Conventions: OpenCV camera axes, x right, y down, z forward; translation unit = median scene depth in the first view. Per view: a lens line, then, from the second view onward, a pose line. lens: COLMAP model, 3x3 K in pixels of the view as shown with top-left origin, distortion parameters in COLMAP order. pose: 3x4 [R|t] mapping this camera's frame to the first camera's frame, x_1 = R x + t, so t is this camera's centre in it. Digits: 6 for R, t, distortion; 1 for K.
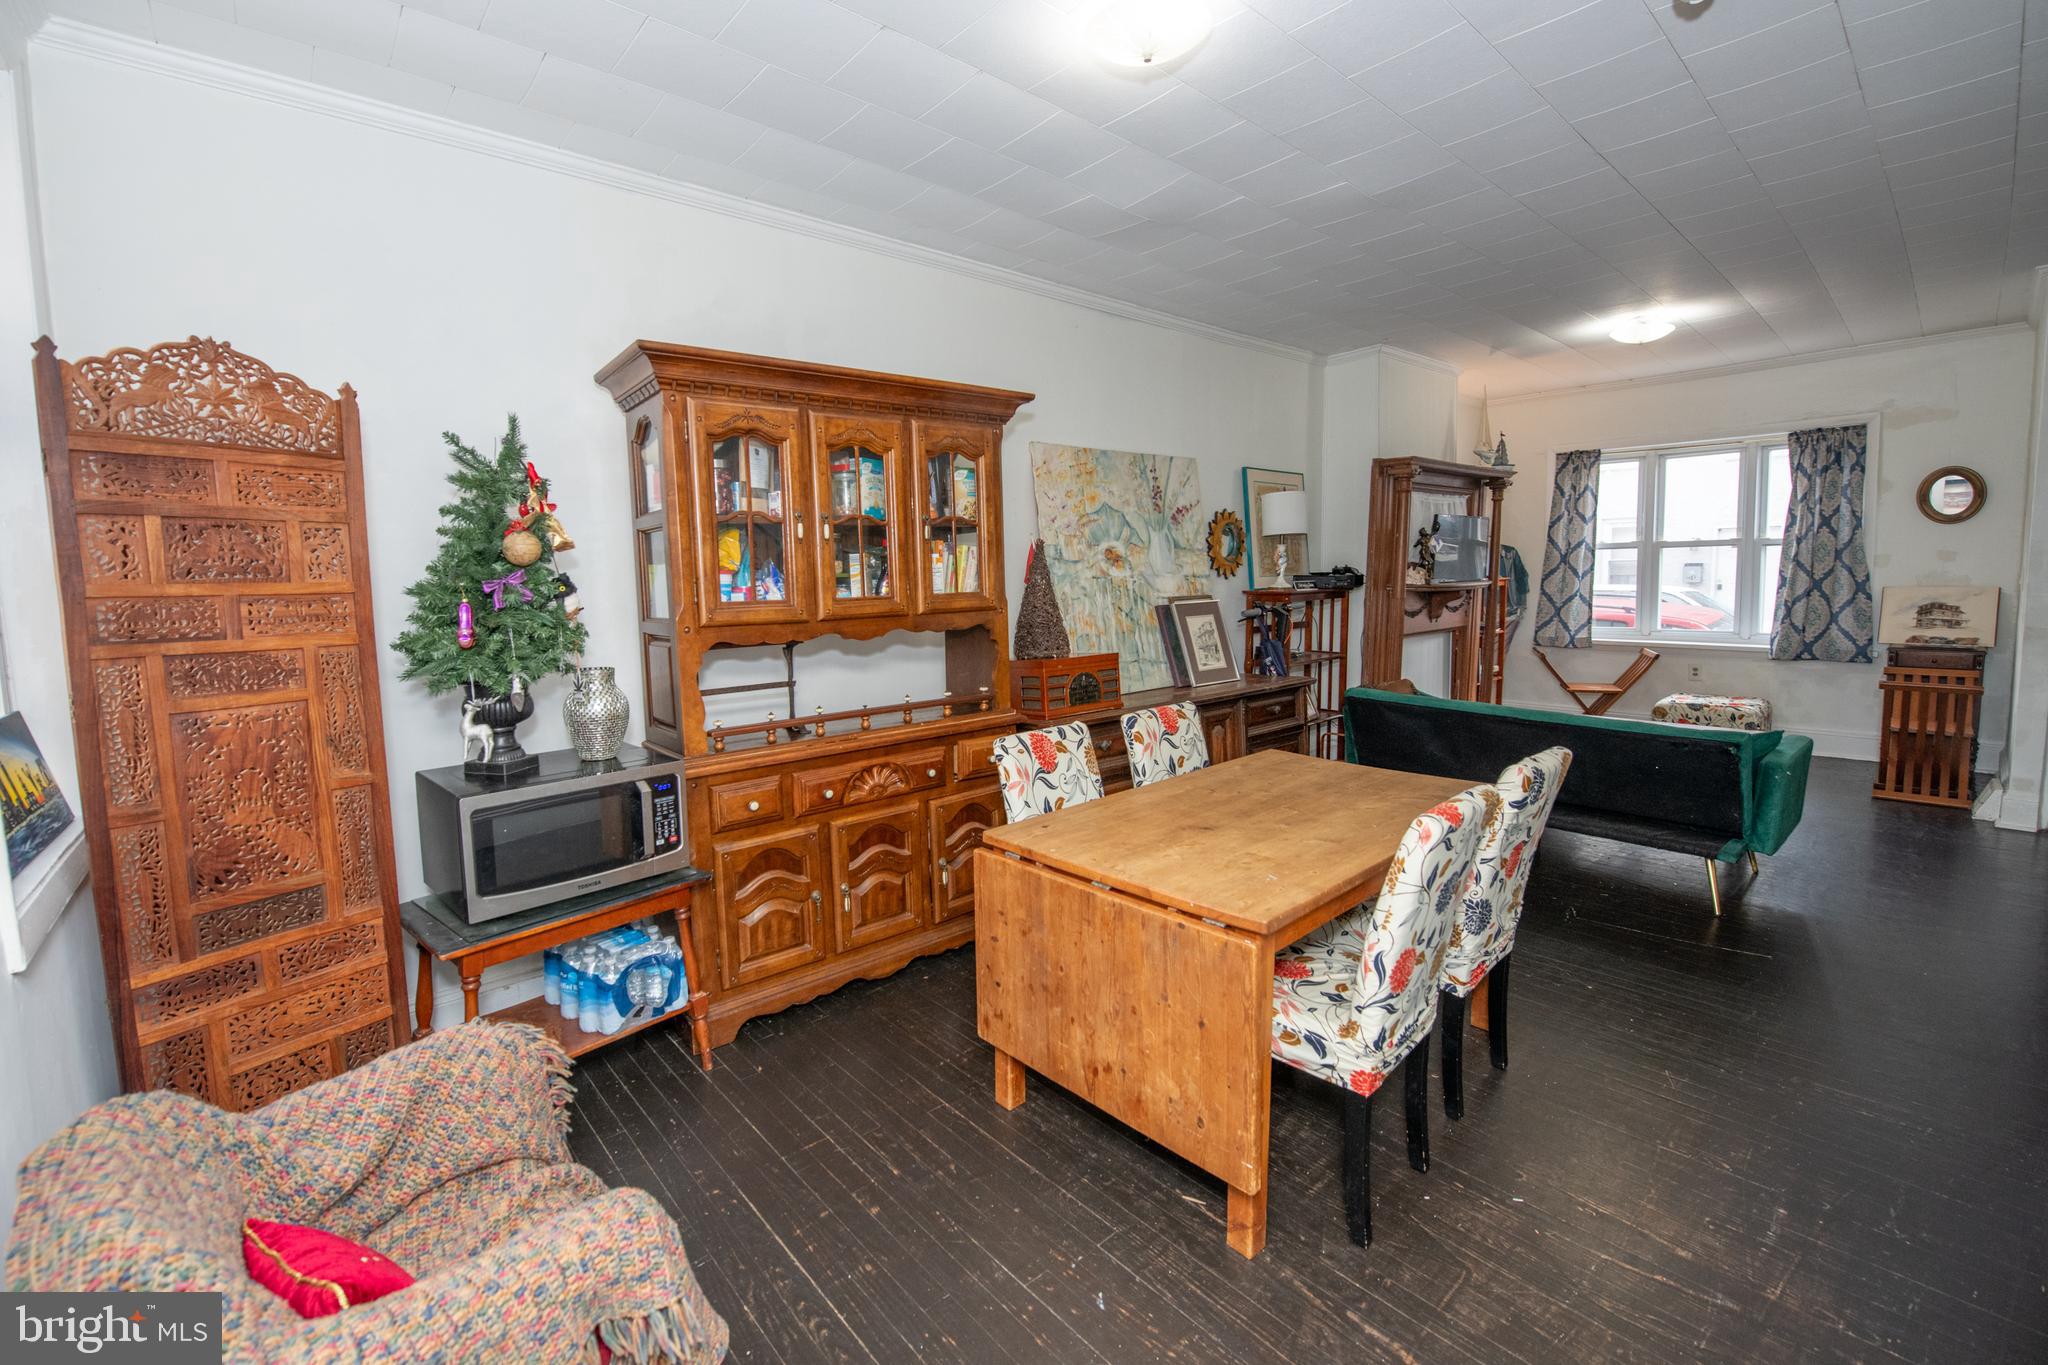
lens RADIAL K [[840.4, 0, 1000.2], [0, 840.4, 649.3], [0, 0, 1]] dist [-0.022186, 0.000011]
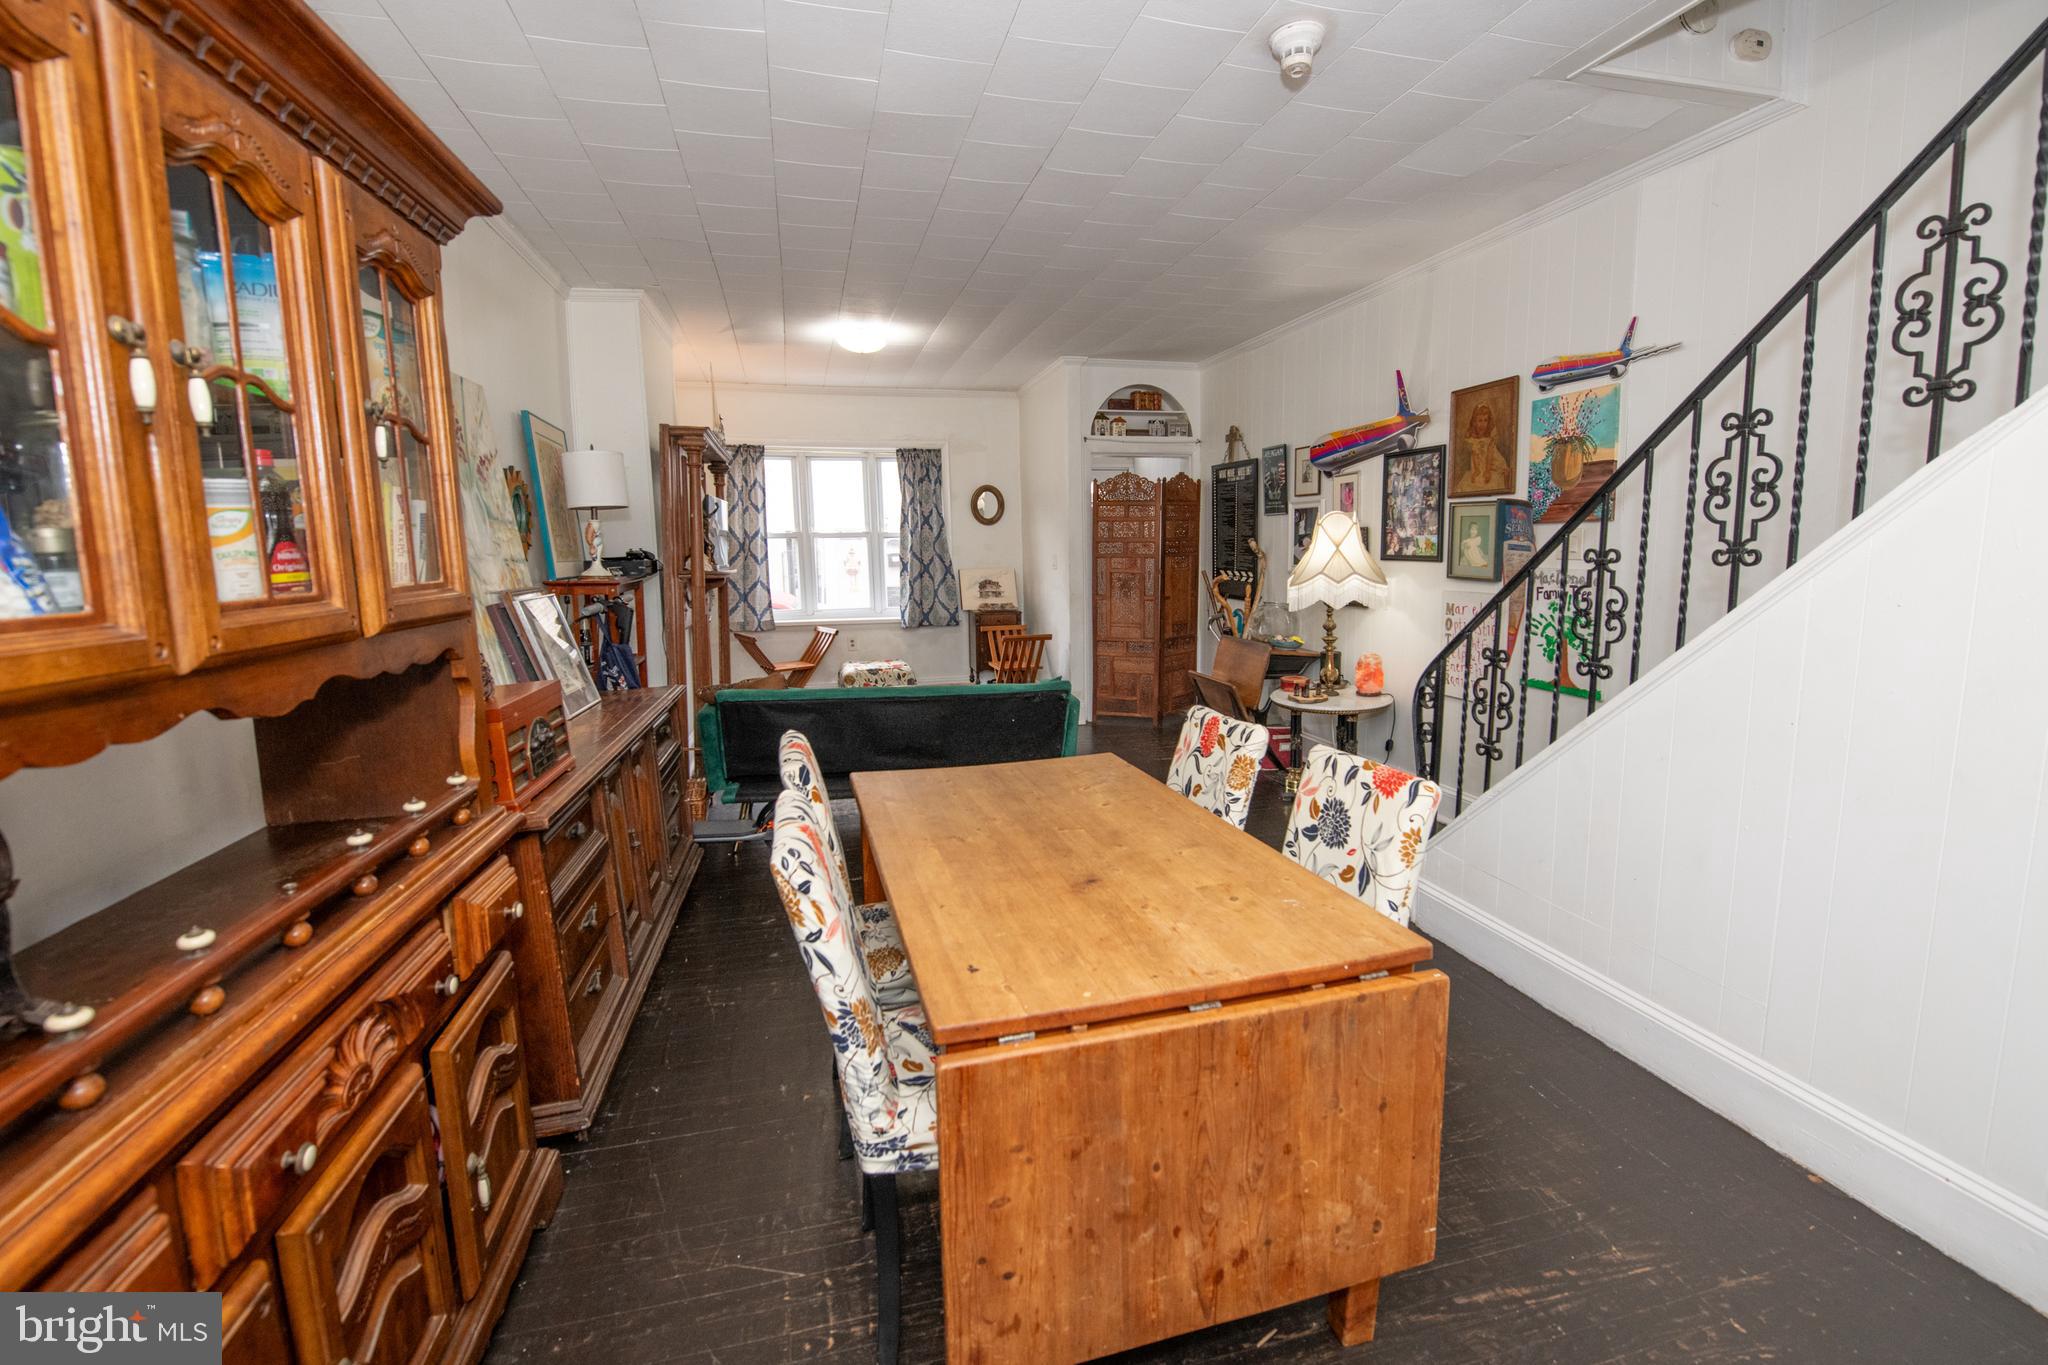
lens RADIAL K [[854.2, 0, 1006.4], [0, 854.2, 658.4], [0, 0, 1]] dist [-0.016264, -0.000234]
pose [[0.449464, -0.097790, 0.887930, -0.173656], [0.084146, 0.994205, 0.066900, -0.016570], [-0.889326, 0.044647, 0.455088, 0.274324]]
